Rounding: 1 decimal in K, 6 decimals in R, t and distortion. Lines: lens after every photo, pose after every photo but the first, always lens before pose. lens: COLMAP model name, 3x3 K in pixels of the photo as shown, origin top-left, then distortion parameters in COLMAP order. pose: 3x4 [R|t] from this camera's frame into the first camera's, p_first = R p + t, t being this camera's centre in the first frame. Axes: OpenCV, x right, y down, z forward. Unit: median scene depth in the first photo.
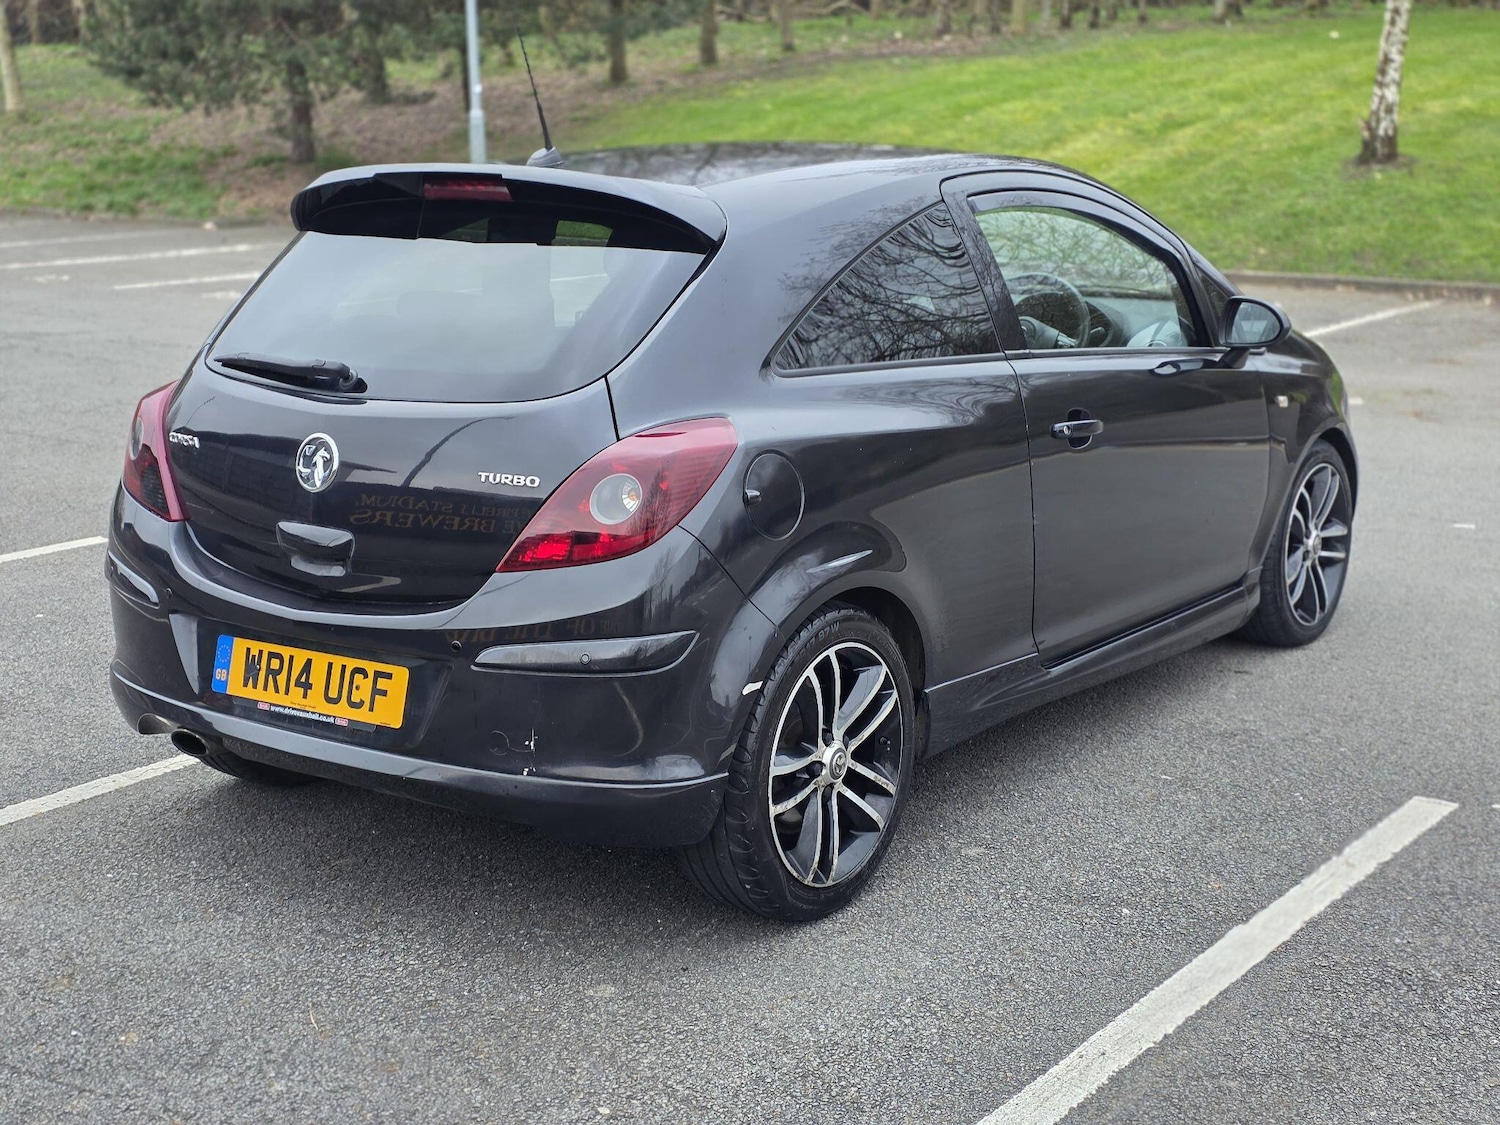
lens RADIAL K [[1979.0, 0, 736.2], [0, 1979.0, 554.4], [0, 0, 1]] dist [0.150922, -0.357605]
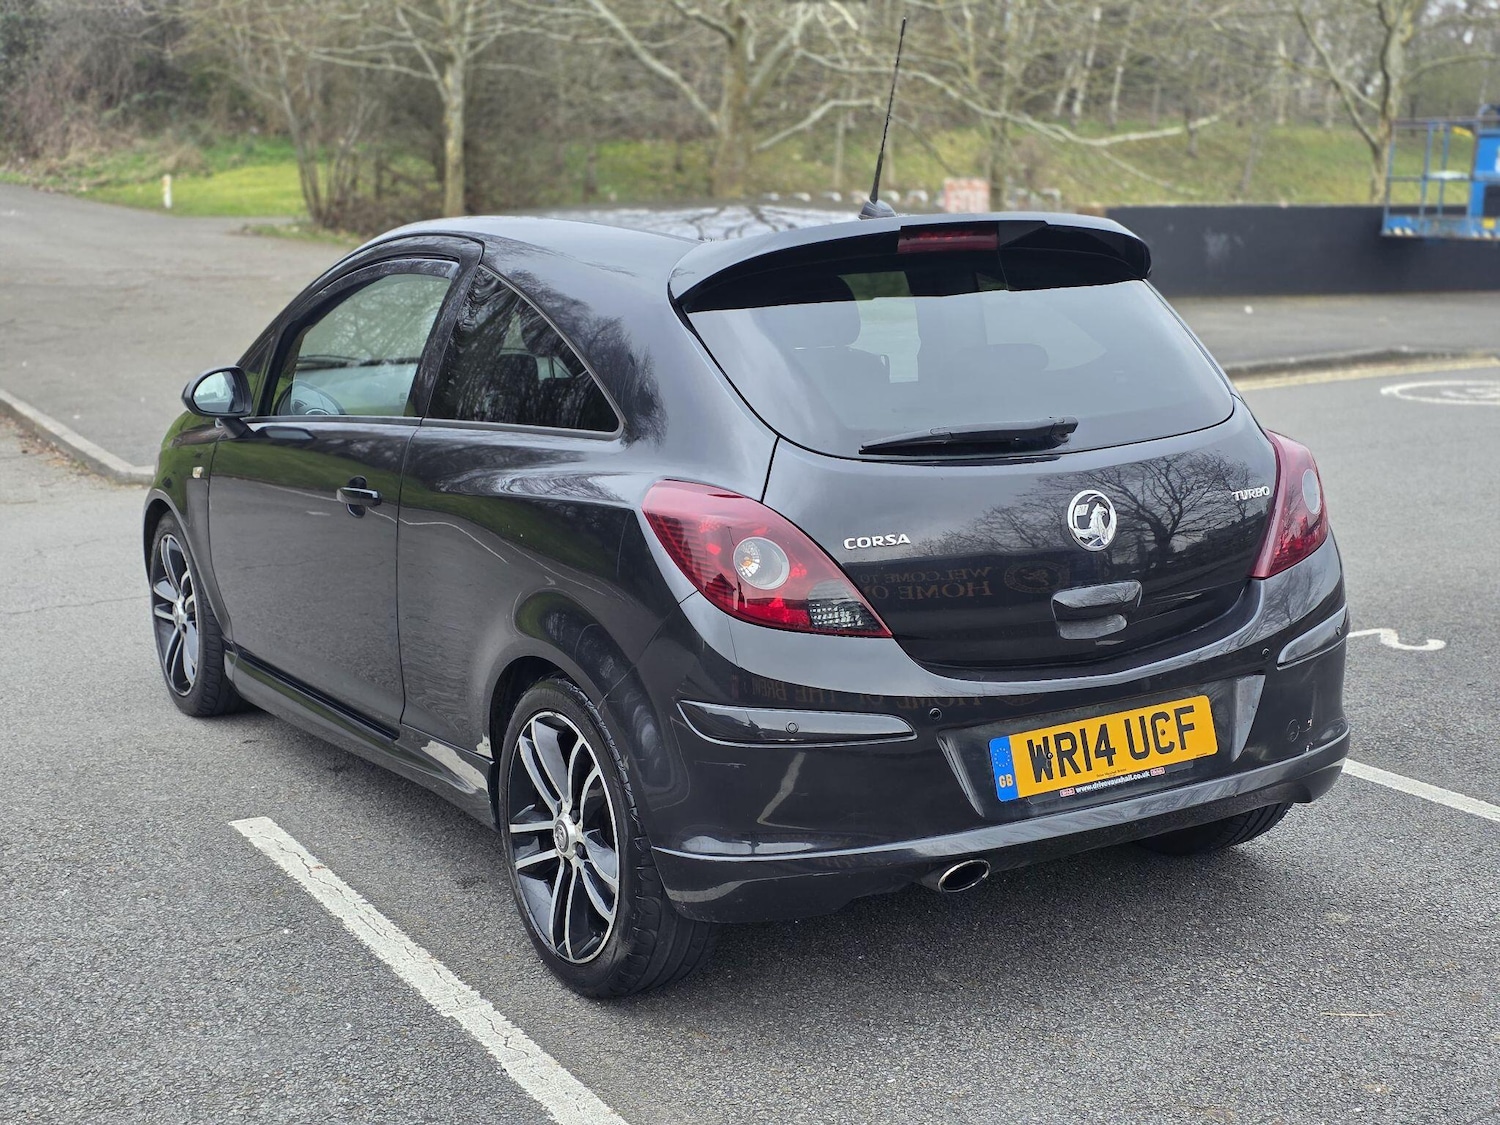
lens RADIAL K [[1976.4, 0, 766.0], [0, 1976.4, 594.6], [0, 0, 1]] dist [0.151250, -0.357089]
pose [[0.403429, -0.182111, 0.896705, -0.747781], [0.205972, 0.972917, 0.104922, -0.094495], [-0.891527, 0.142368, 0.430013, 0.481515]]
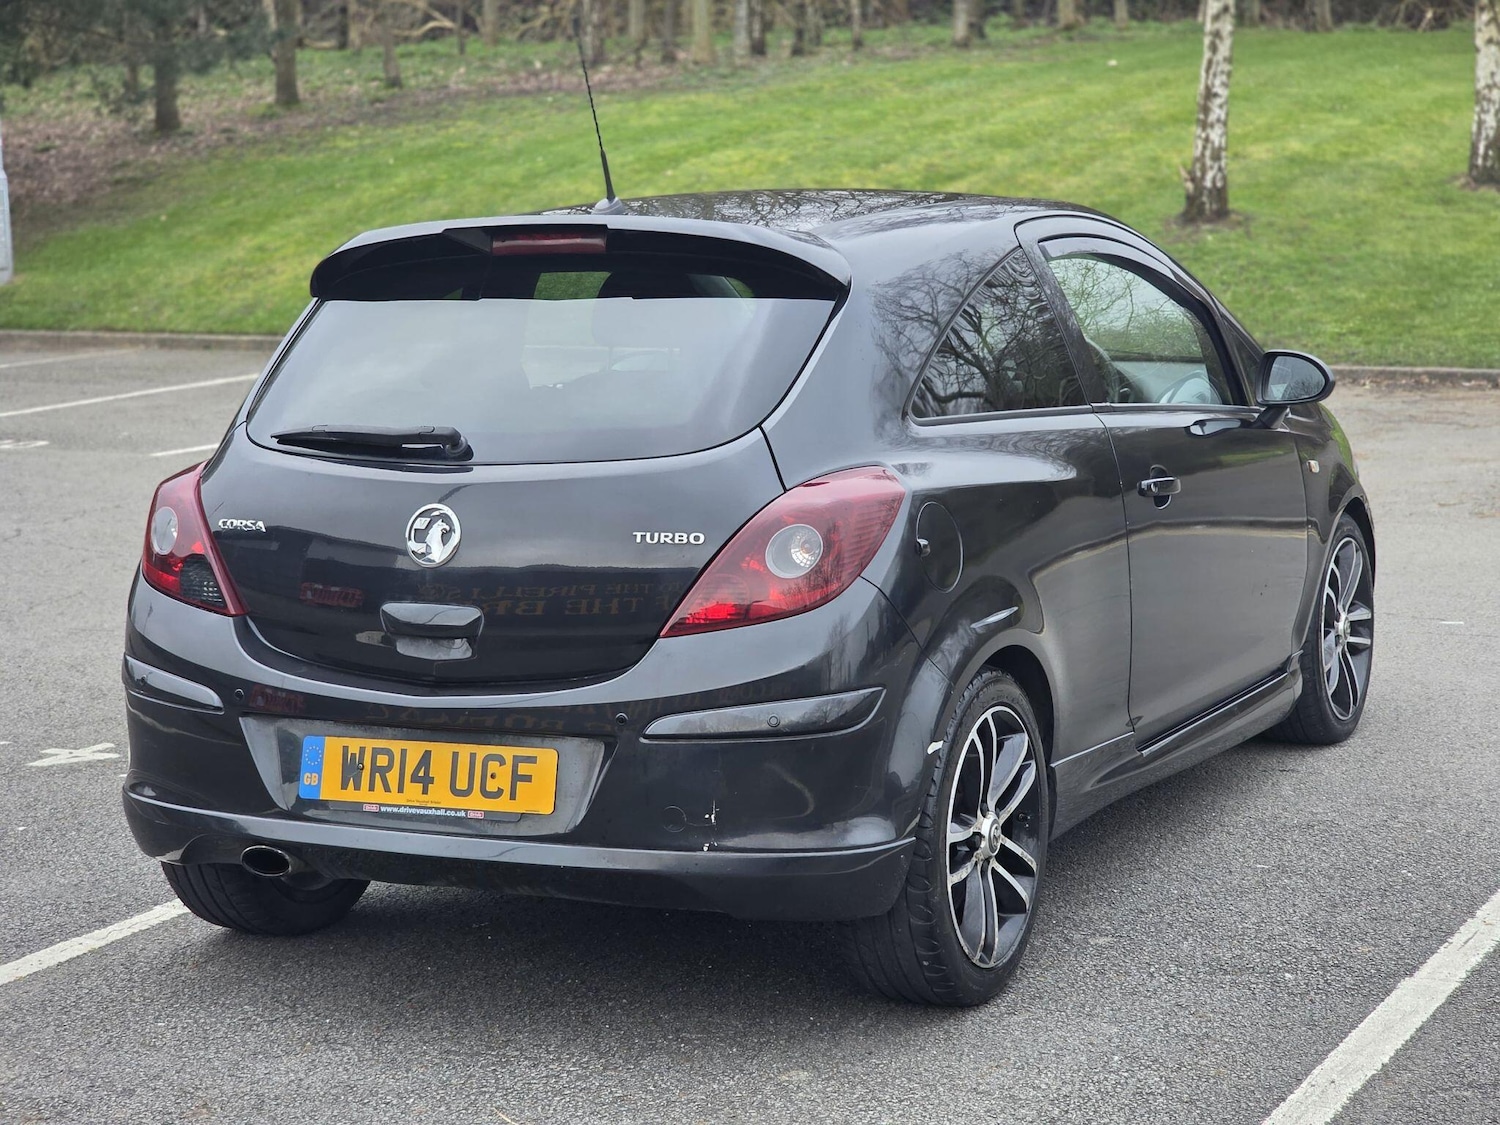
lens RADIAL K [[2832.5, 0, 750.0], [0, 2832.5, 562.5], [0, 0, 1]] dist [0.004304, 0.335609]
pose [[0.984418, -0.039492, 0.171353, -0.191371], [0.053049, 0.995751, -0.075274, 0.047920], [-0.167653, 0.083191, 0.982330, -0.205567]]
